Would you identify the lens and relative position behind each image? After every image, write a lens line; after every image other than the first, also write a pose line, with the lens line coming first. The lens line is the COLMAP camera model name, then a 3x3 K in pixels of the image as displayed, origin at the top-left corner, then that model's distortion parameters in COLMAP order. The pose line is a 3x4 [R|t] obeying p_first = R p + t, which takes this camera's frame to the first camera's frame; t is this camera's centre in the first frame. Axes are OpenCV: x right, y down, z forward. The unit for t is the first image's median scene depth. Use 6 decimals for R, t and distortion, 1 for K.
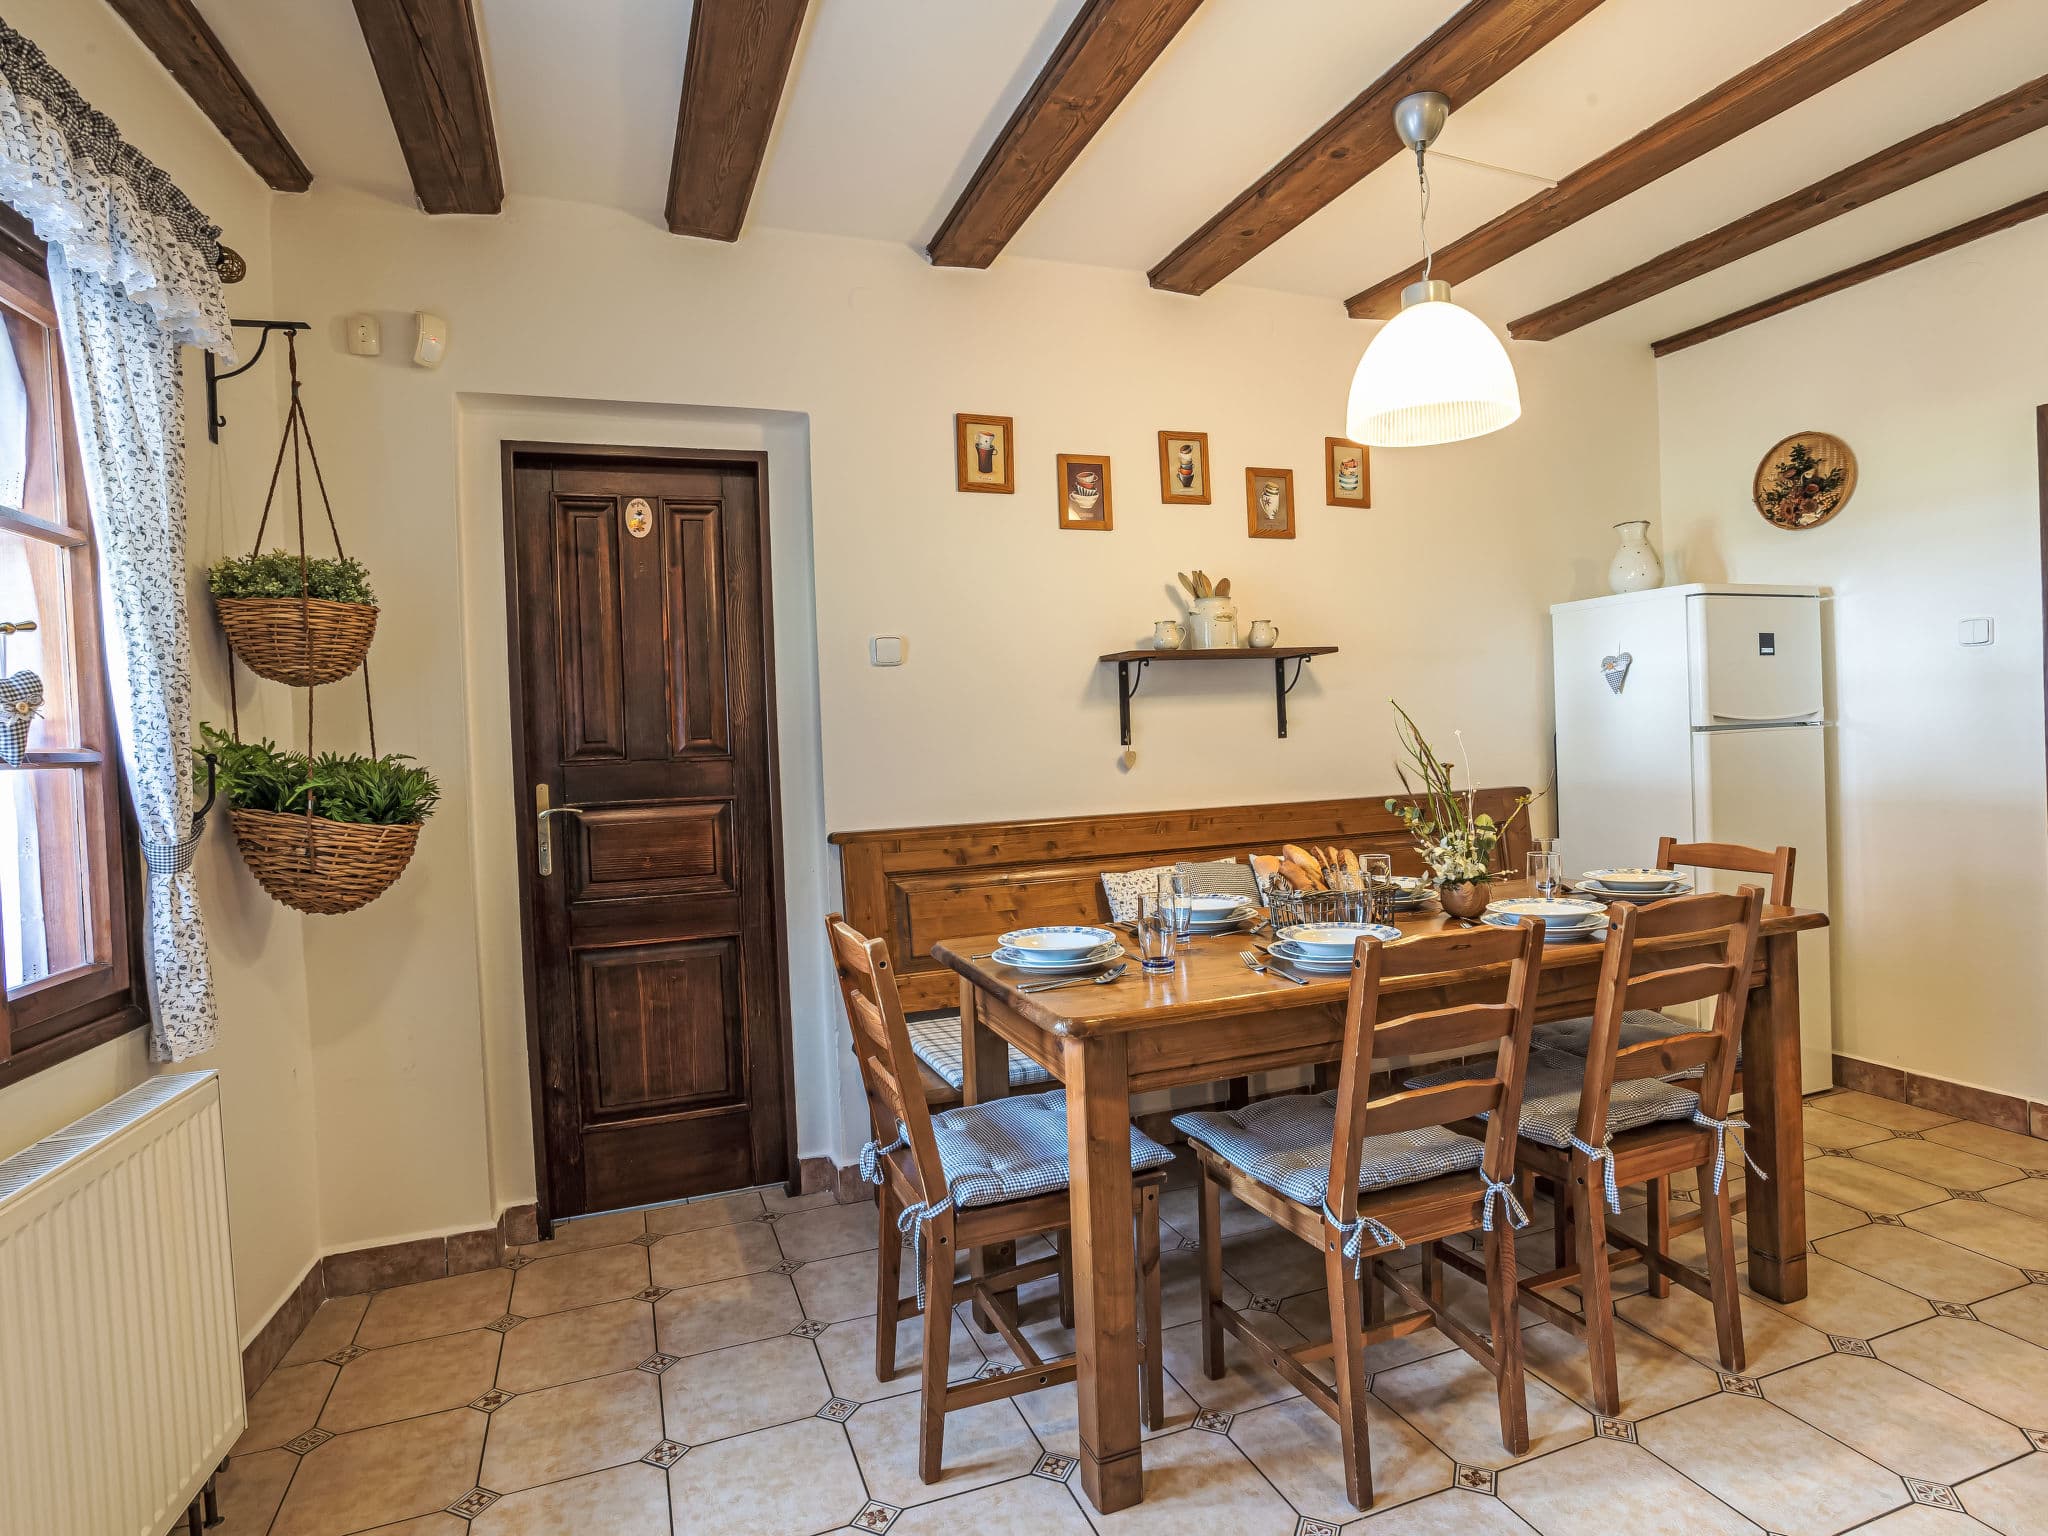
lens RADIAL K [[1114.3, 0, 1015.6], [0, 1114.3, 753.6], [0, 0, 1]] dist [-0.054296, 0.034830]
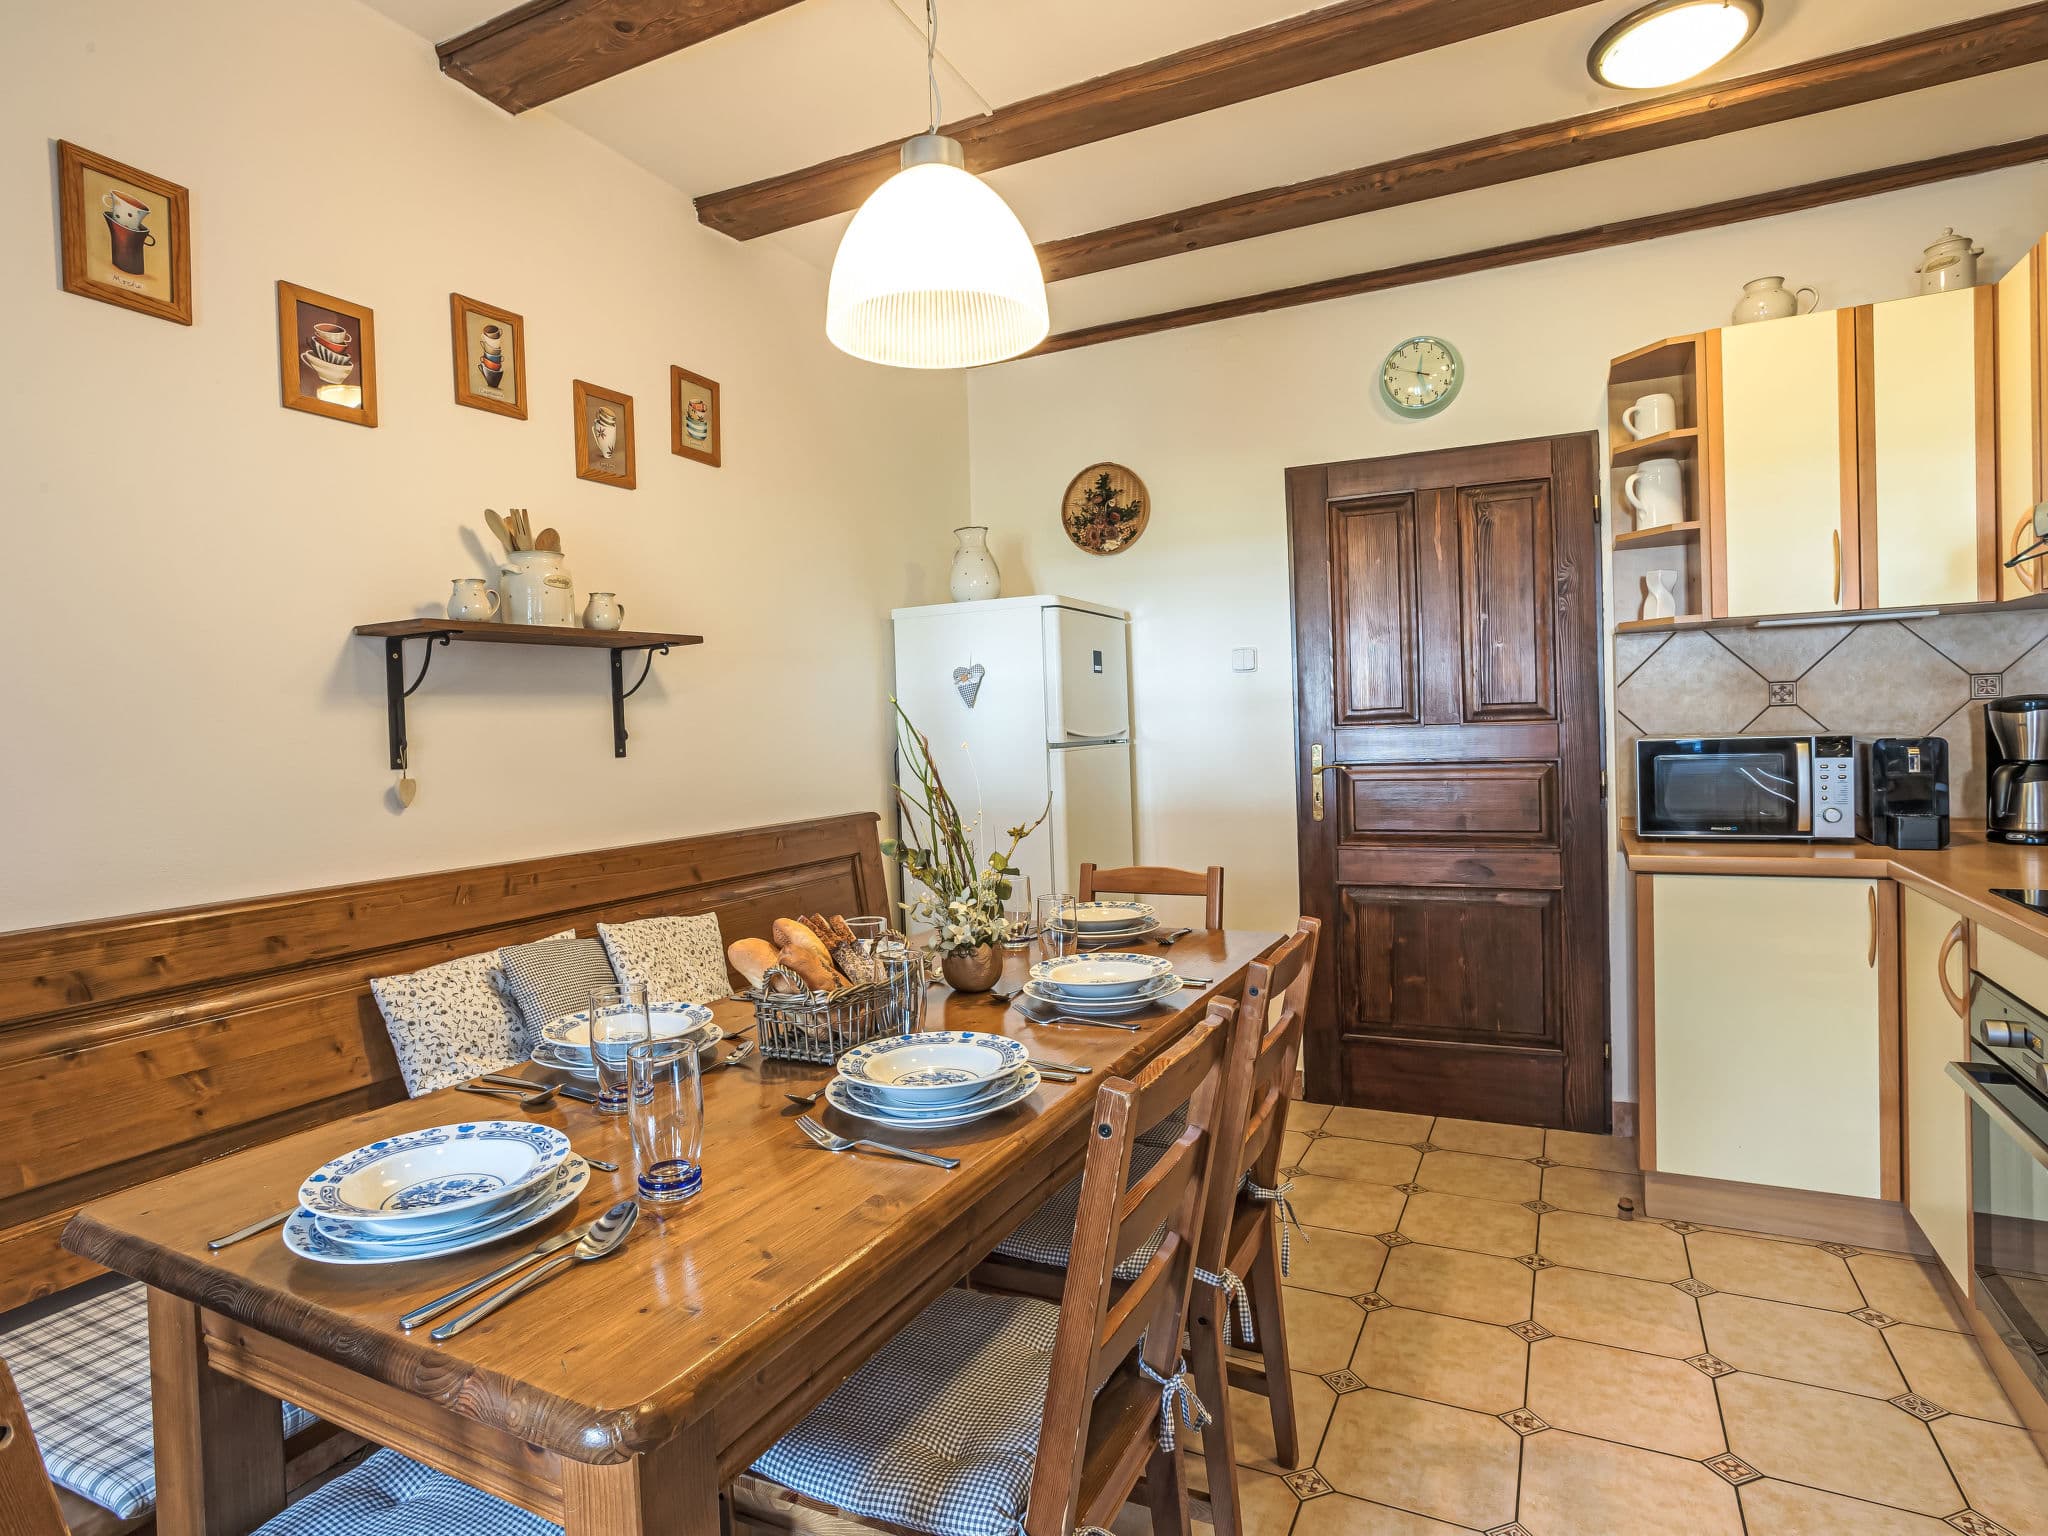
lens RADIAL K [[1114.3, 0, 1015.6], [0, 1114.3, 753.6], [0, 0, 1]] dist [-0.054296, 0.034830]
pose [[0.738749, -0.001699, 0.673978, -0.063758], [0.014934, 0.999793, -0.013849, -0.002633], [-0.673815, 0.020297, 0.738621, 0.302002]]
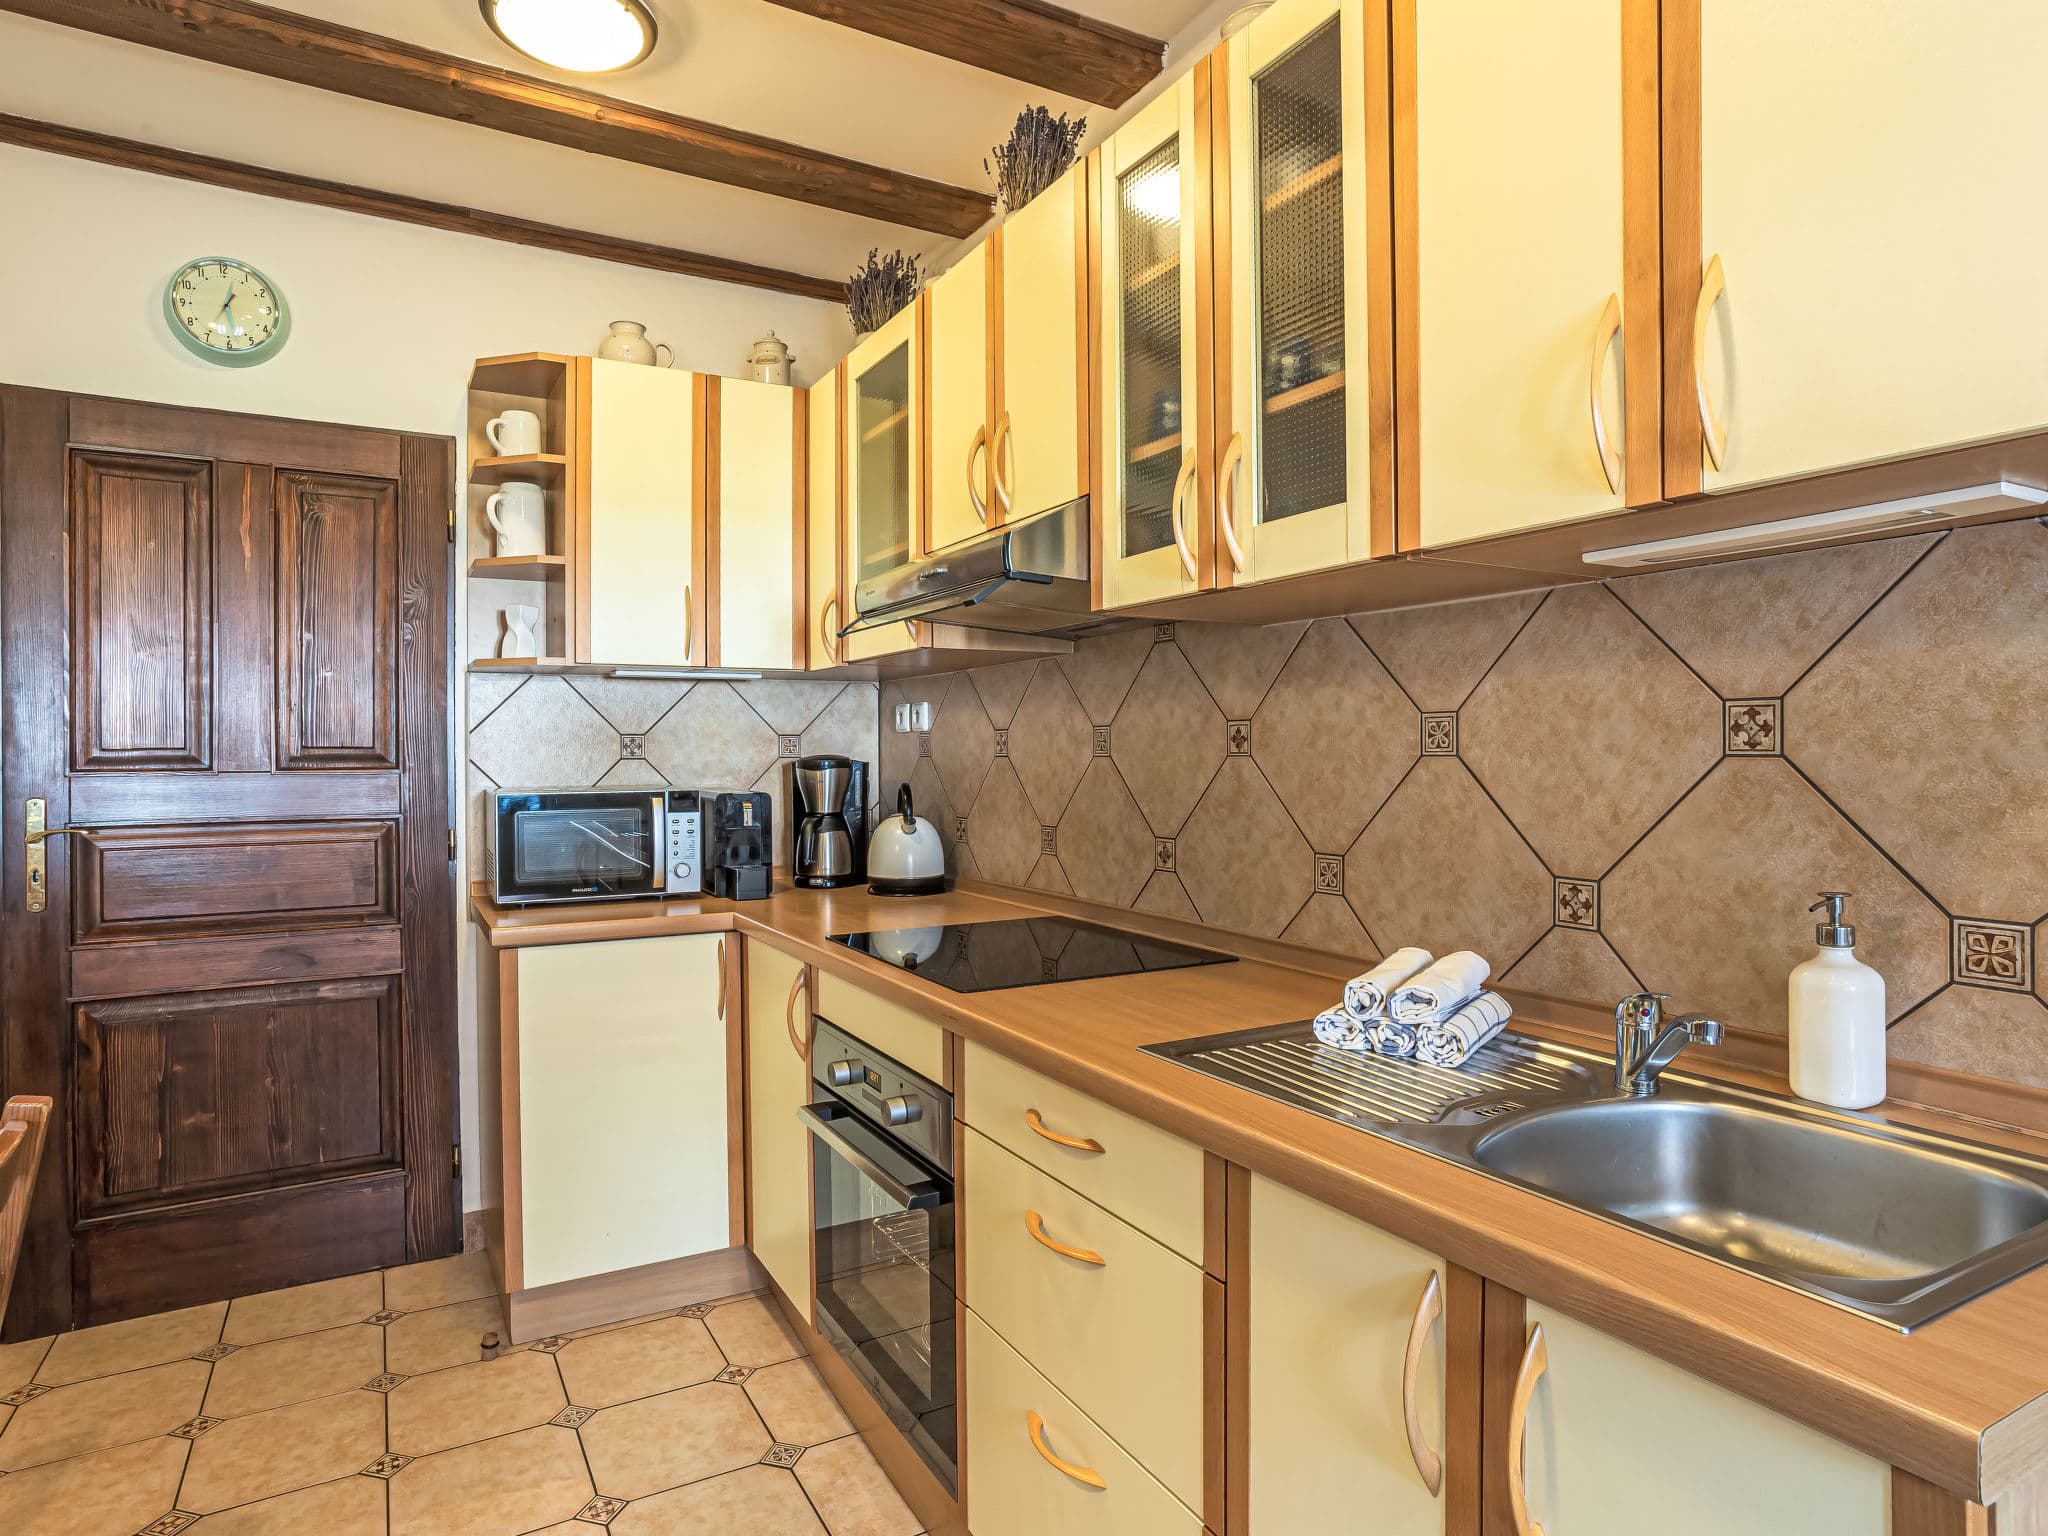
lens RADIAL K [[1175.1, 0, 1026.0], [0, 1175.1, 753.6], [0, 0, 1]] dist [-0.063662, 0.039743]
pose [[-0.151333, 0.039191, 0.987706, 0.017722], [0.026636, 0.999013, -0.035559, -0.006716], [-0.988124, 0.020927, -0.152227, 0.359362]]
